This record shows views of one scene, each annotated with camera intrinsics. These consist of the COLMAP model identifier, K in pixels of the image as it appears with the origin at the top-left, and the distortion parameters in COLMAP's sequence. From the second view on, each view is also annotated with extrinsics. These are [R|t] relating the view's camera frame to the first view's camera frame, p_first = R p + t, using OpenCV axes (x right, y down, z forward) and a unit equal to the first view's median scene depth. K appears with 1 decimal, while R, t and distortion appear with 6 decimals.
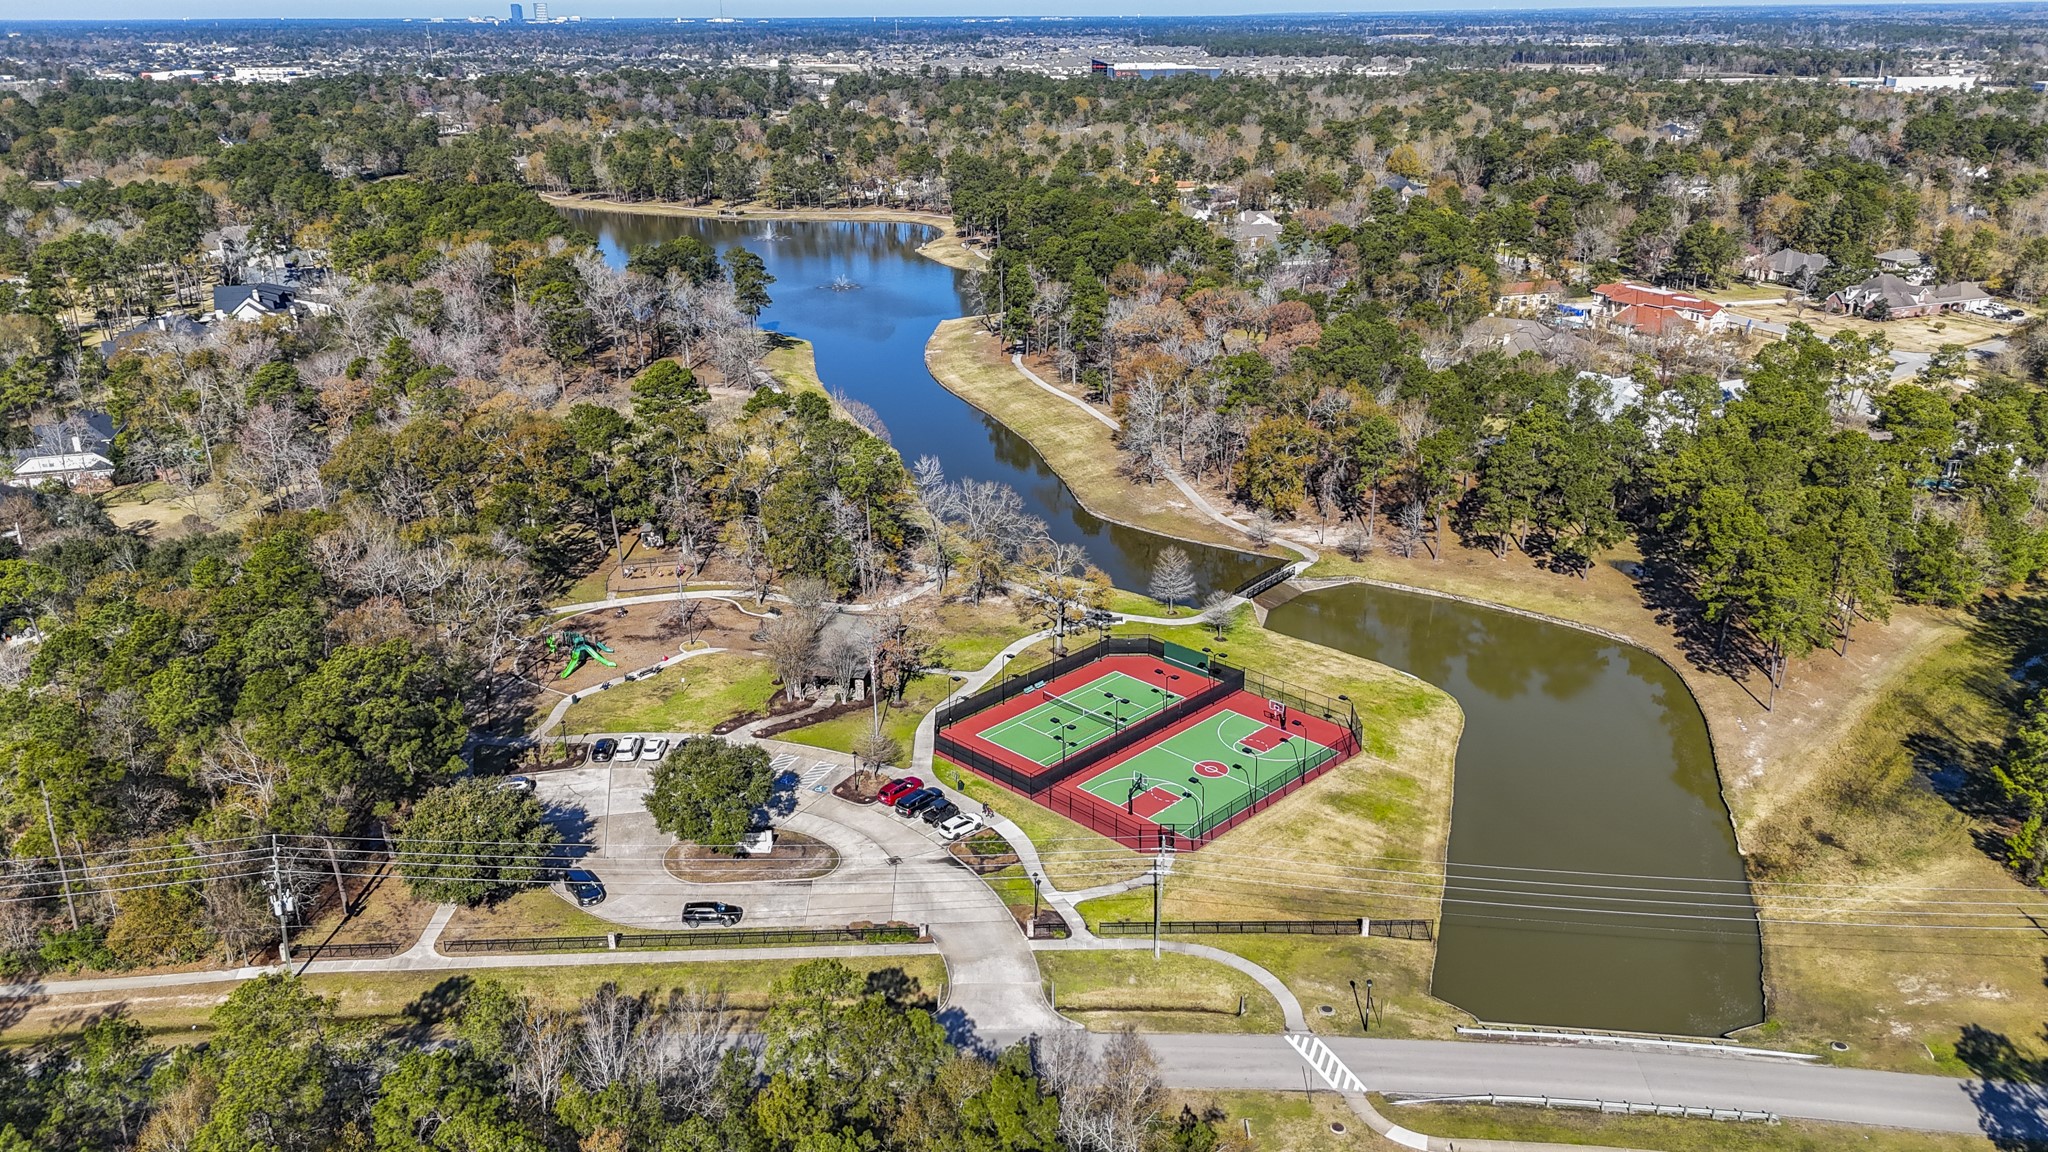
lens RADIAL K [[1512.9, 0, 1024.0], [0, 1512.9, 576.0], [0, 0, 1]] dist [0.059247, -0.053972]
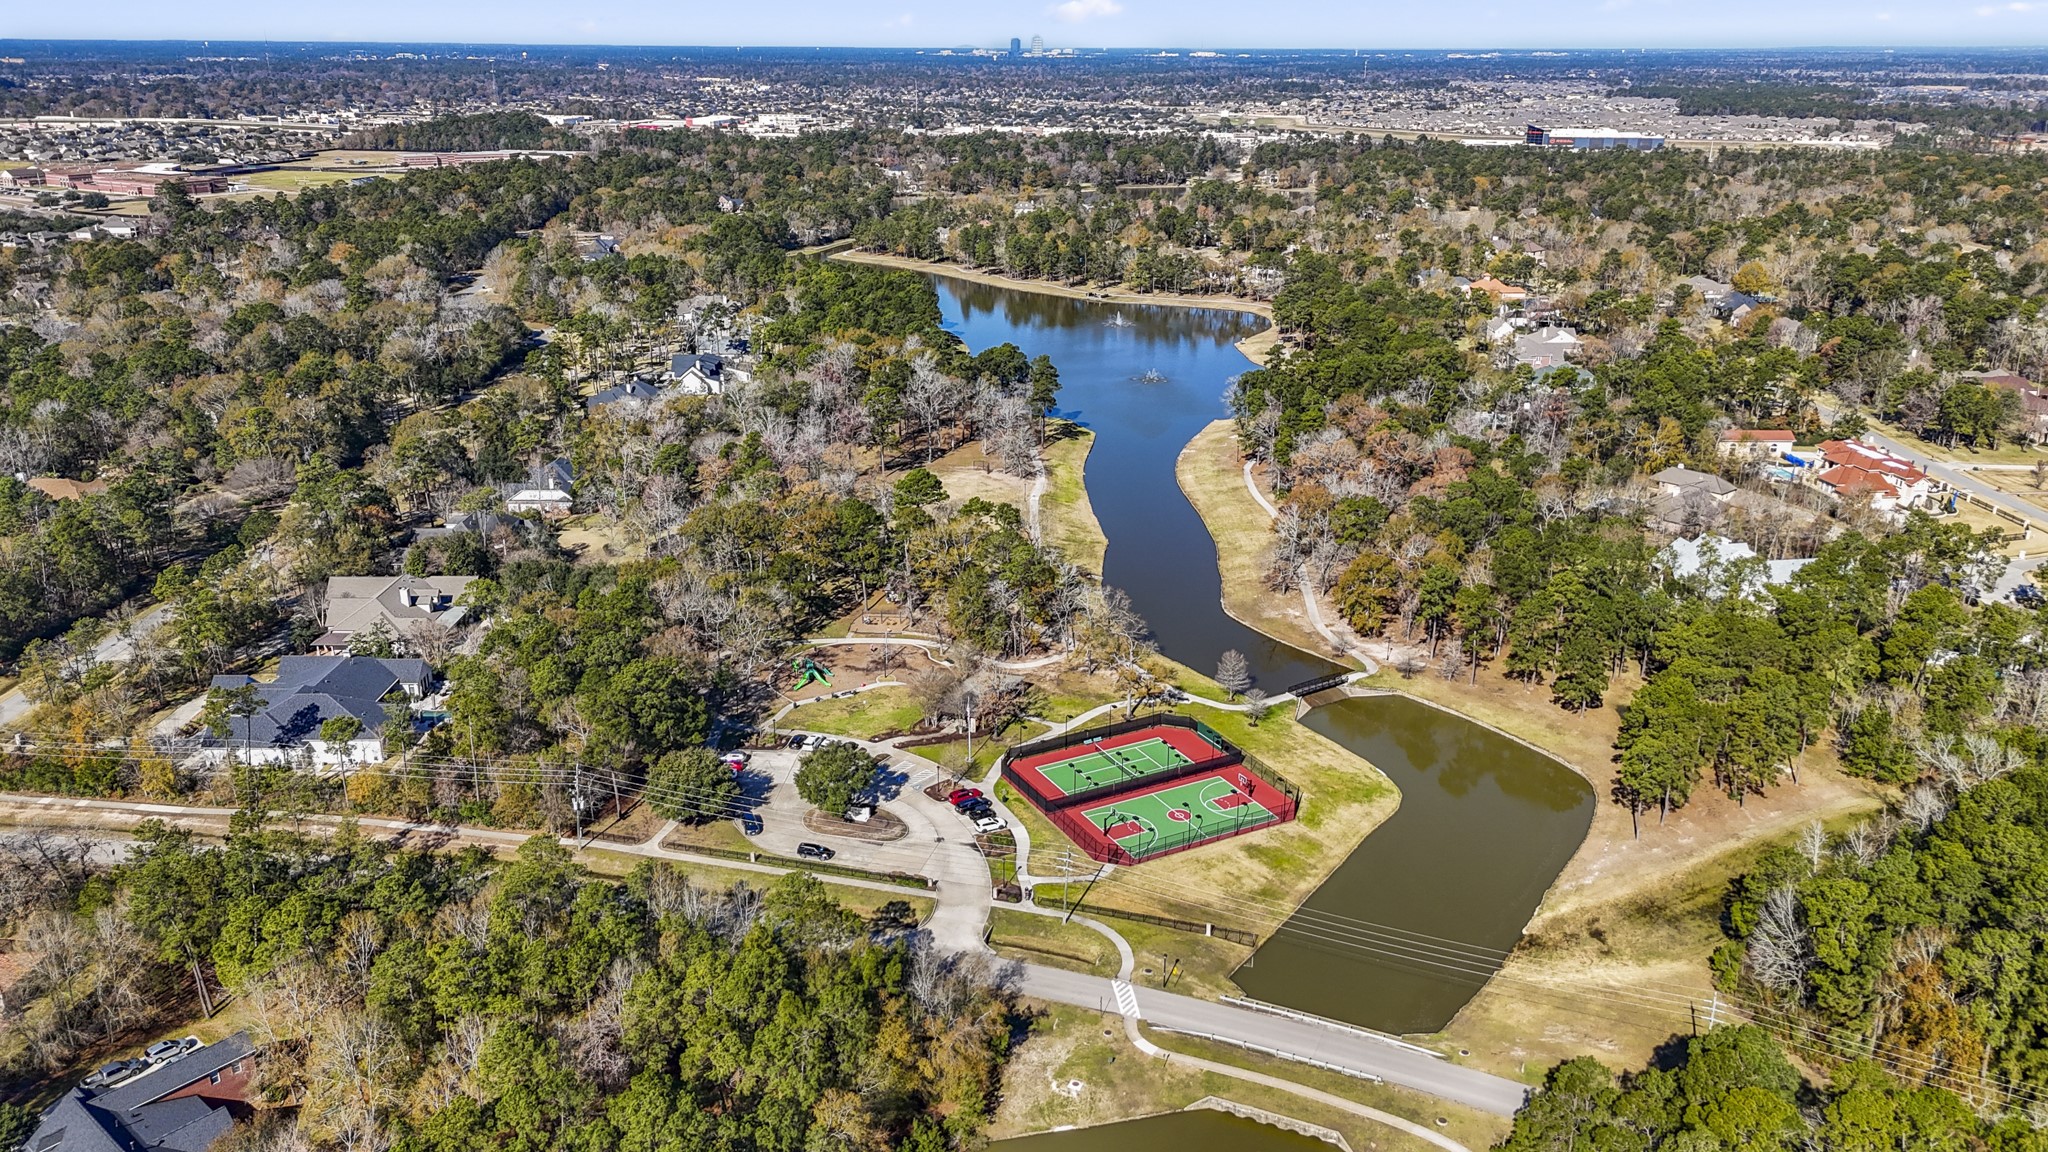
lens RADIAL K [[1505.7, 0, 1024.0], [0, 1505.7, 576.0], [0, 0, 1]] dist [0.072922, -0.068305]
pose [[0.954899, 0.109965, -0.275817, 0.349771], [-0.113975, 0.993482, 0.001497, -0.081782], [0.274184, 0.030007, 0.961209, -0.414985]]
